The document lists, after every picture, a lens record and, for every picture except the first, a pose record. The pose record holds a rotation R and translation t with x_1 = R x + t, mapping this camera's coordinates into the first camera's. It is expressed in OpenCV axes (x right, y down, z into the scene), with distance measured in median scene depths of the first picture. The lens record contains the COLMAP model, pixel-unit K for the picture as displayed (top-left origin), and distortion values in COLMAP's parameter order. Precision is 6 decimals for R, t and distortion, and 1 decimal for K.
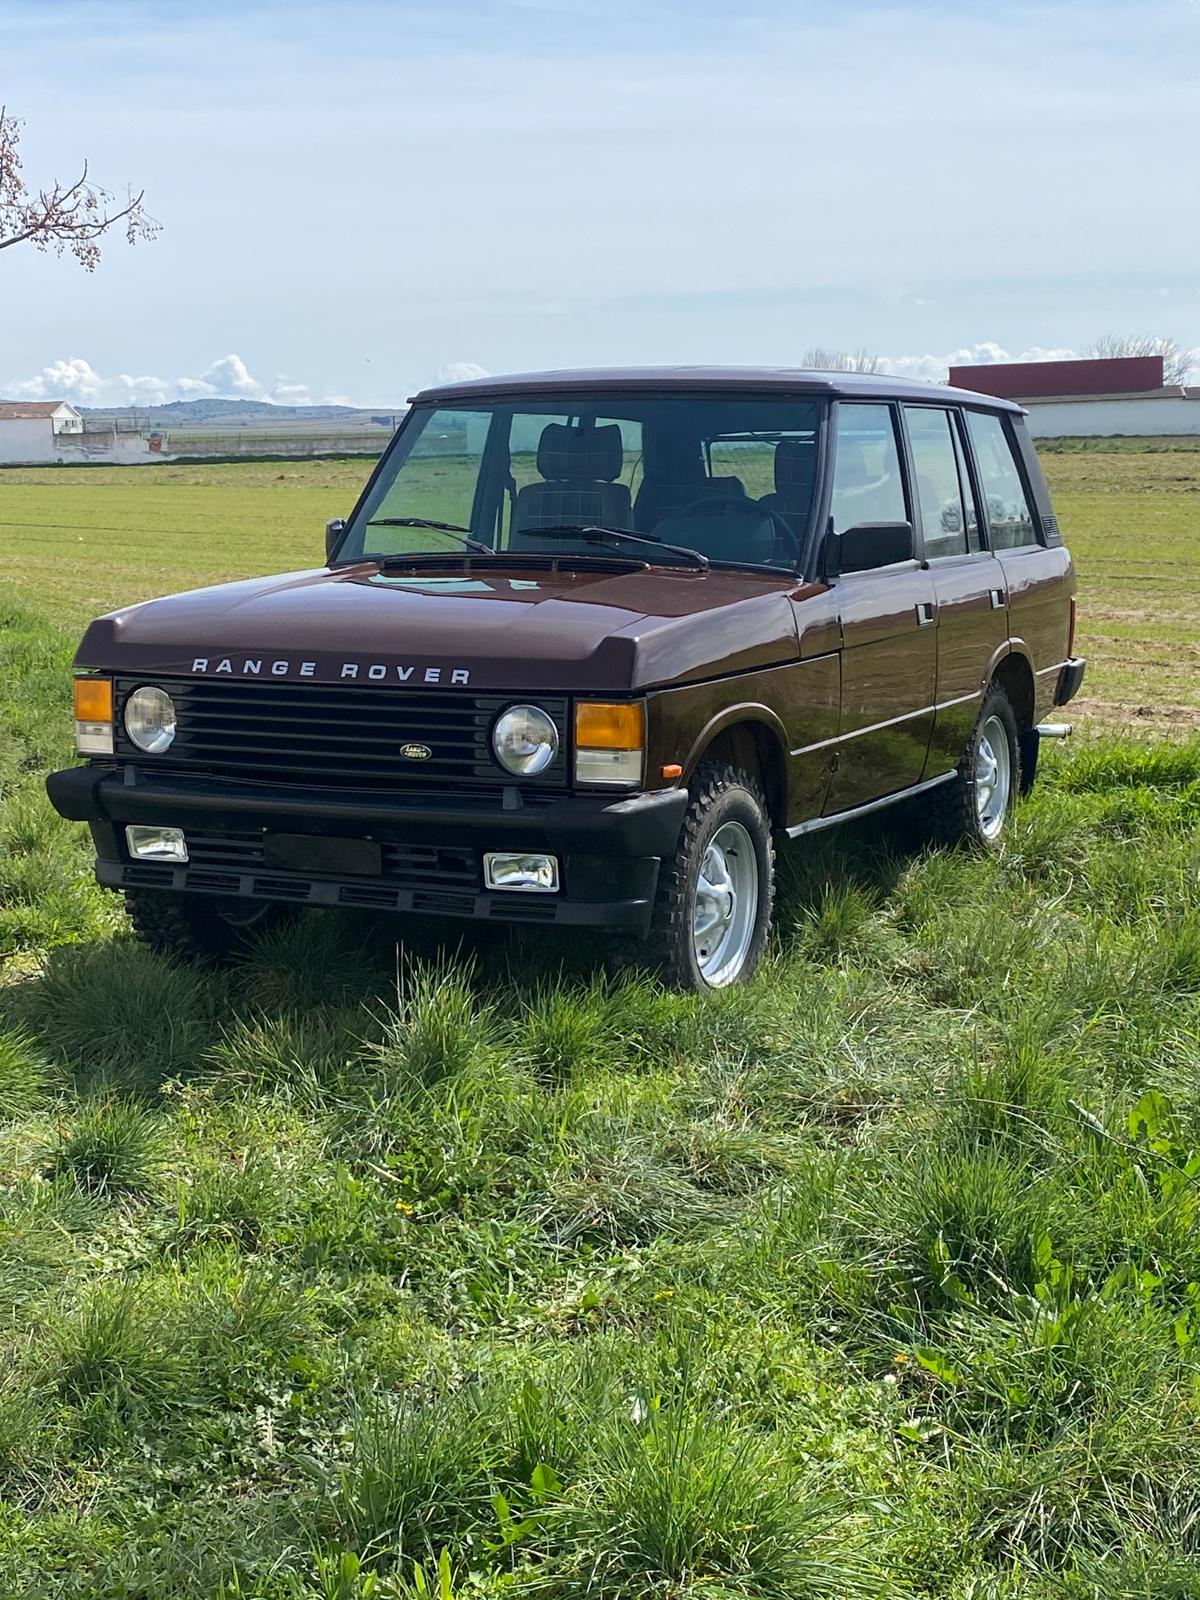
lens RADIAL K [[2489.9, 0, 600.0], [0, 2489.9, 800.0], [0, 0, 1]] dist [0.120907, -0.006003]
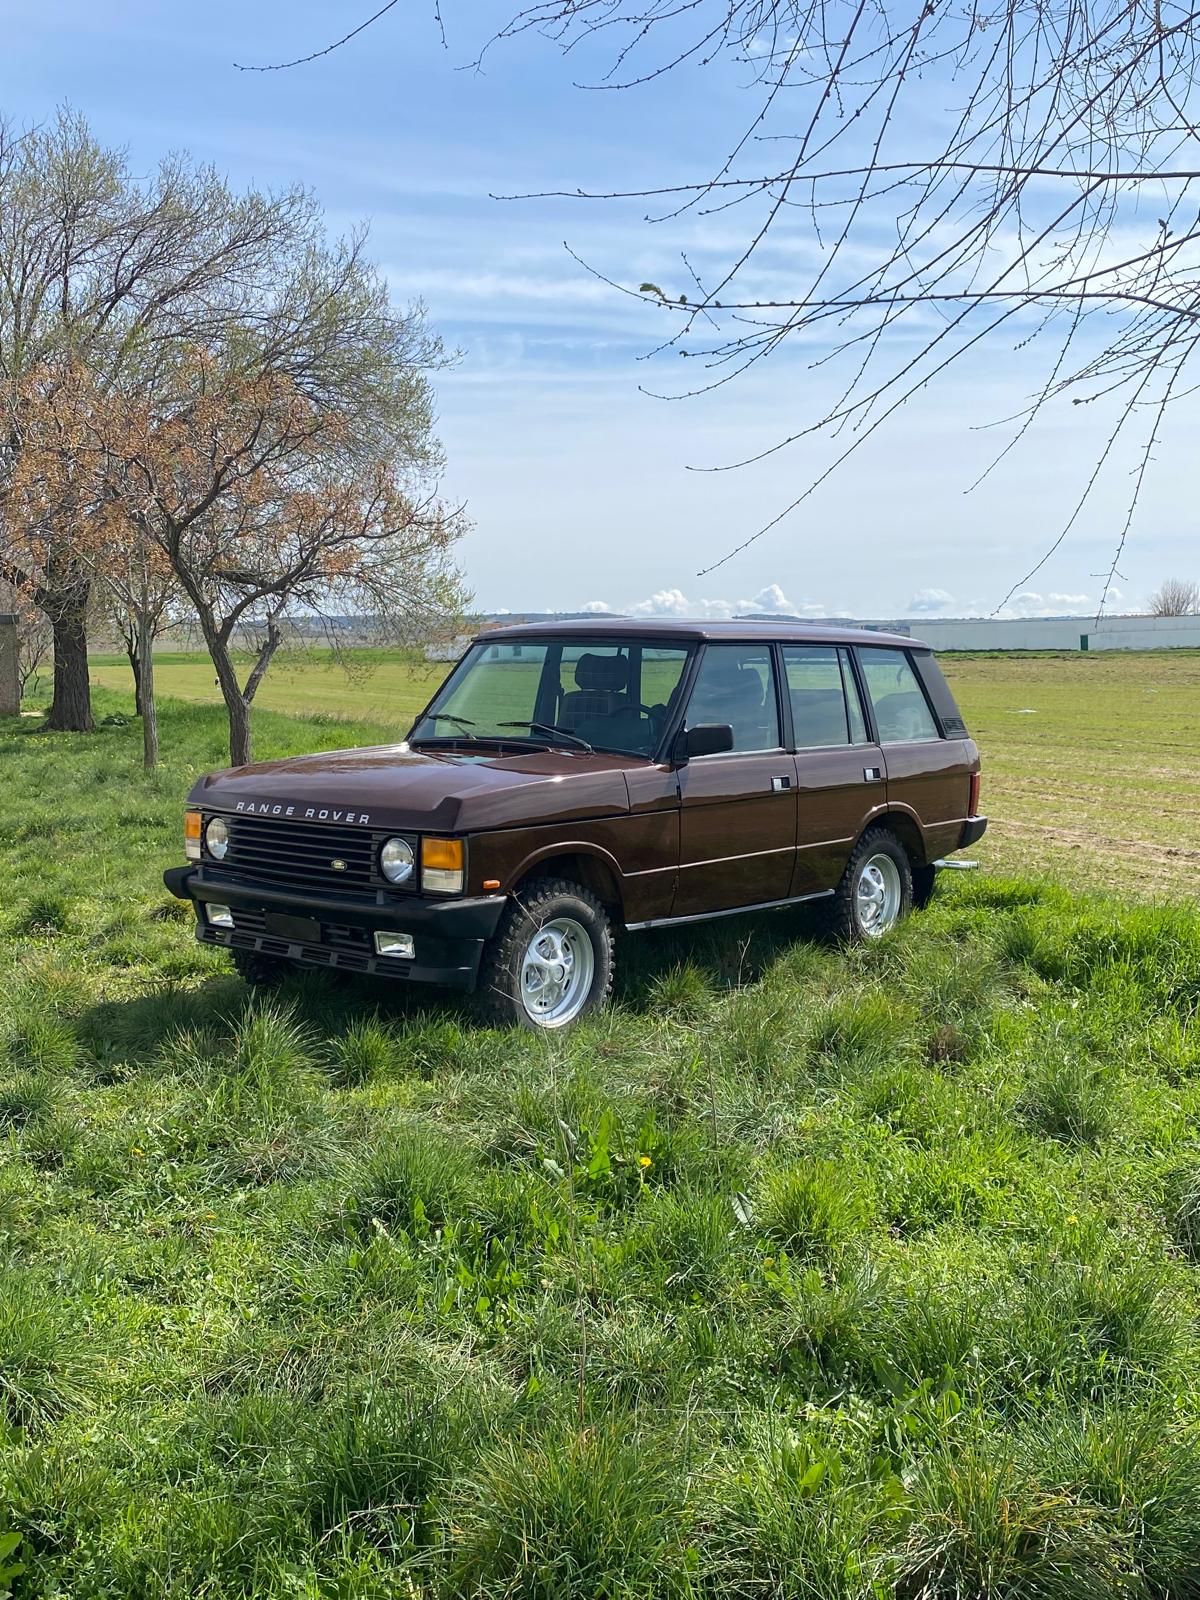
lens RADIAL K [[1713.3, 0, 640.7], [0, 1713.3, 776.1], [0, 0, 1]] dist [0.130083, -0.008641]
pose [[0.963428, 0.027424, -0.266562, 0.384775], [-0.043766, 0.997496, -0.055559, -0.022498], [0.264371, 0.065193, 0.962215, -0.009158]]
